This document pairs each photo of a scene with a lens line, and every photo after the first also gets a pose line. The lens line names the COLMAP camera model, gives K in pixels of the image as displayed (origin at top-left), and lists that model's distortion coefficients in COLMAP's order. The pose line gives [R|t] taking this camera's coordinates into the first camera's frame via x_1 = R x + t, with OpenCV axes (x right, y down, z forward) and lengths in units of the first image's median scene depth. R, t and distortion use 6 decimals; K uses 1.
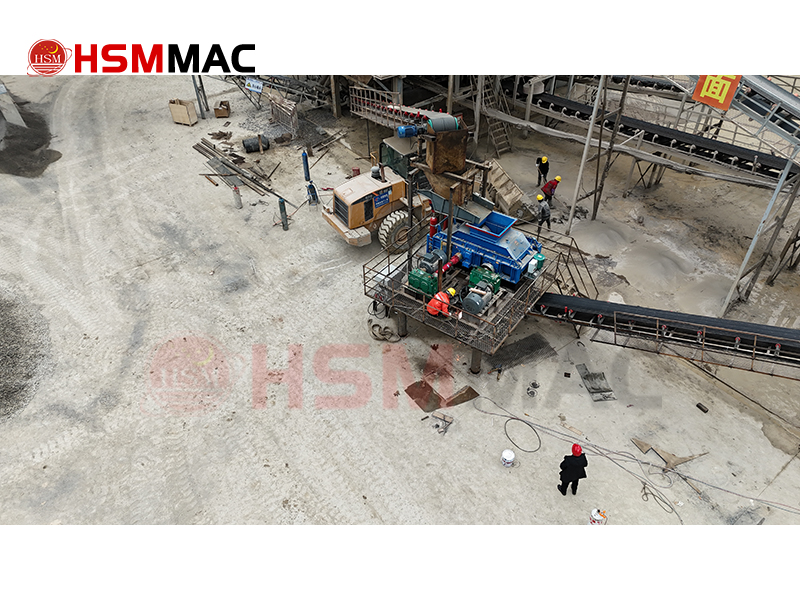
lens RADIAL K [[586.0, 0, 403.6], [0, 586.0, 296.4], [0, 0, 1]] dist [0.070672, -0.061828]
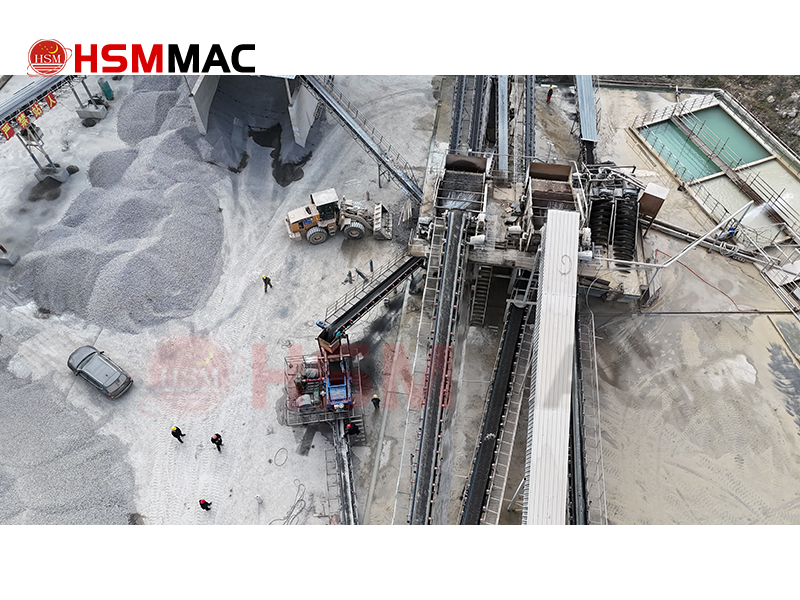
lens RADIAL K [[586.0, 0, 402.7], [0, 586.0, 300.1], [0, 0, 1]] dist [0.070672, -0.061828]
pose [[0.684302, 0.604826, -0.407329, 0.778960], [-0.468707, 0.792747, 0.389700, -0.997658], [0.558609, -0.075754, 0.825964, -0.467174]]
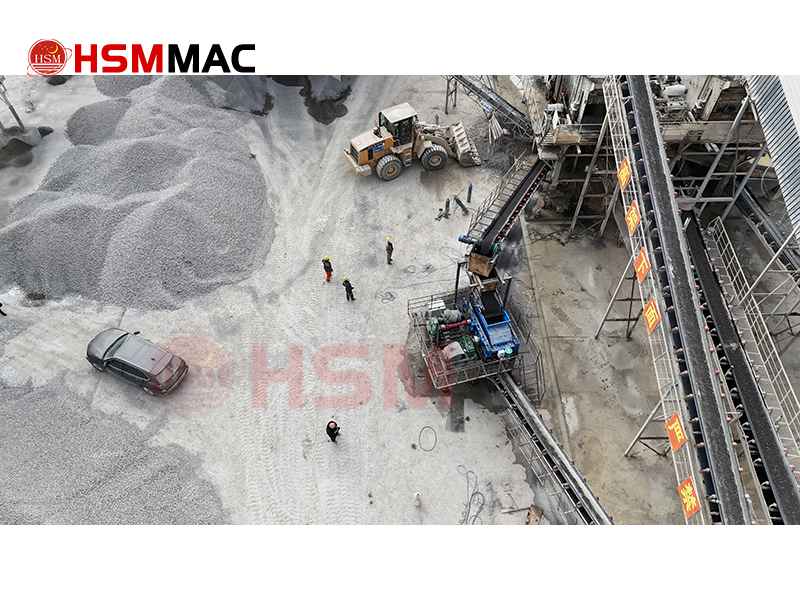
lens RADIAL K [[586.0, 0, 402.9], [0, 586.0, 301.1], [0, 0, 1]] dist [0.070672, -0.061828]
pose [[0.790850, 0.482562, -0.376418, 0.396683], [-0.396970, 0.872588, 0.284614, -0.377527], [0.465802, -0.075661, 0.881649, -0.333968]]
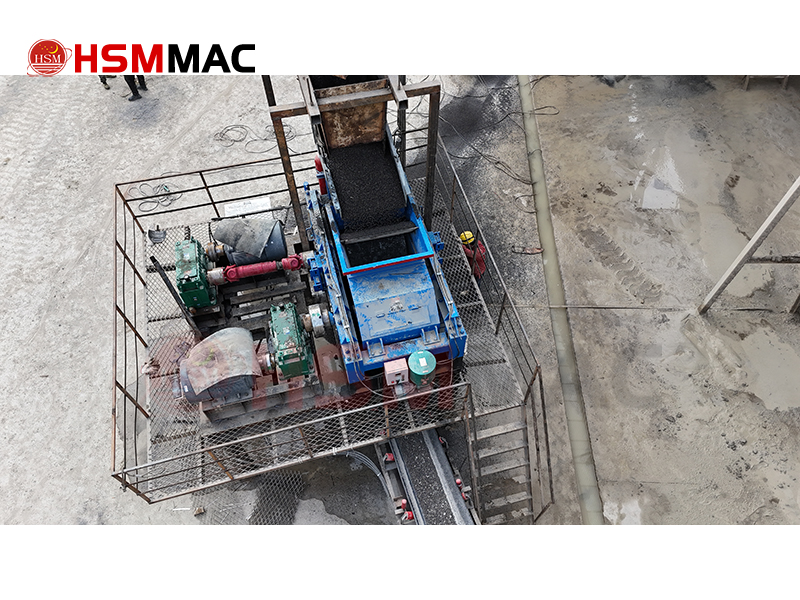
lens RADIAL K [[586.0, 0, 404.2], [0, 586.0, 304.6], [0, 0, 1]] dist [0.070672, -0.061828]
pose [[0.776938, 0.524991, -0.347494, 0.259923], [-0.403673, 0.838963, 0.364952, -0.185268], [0.483131, -0.143271, 0.863746, 0.493973]]
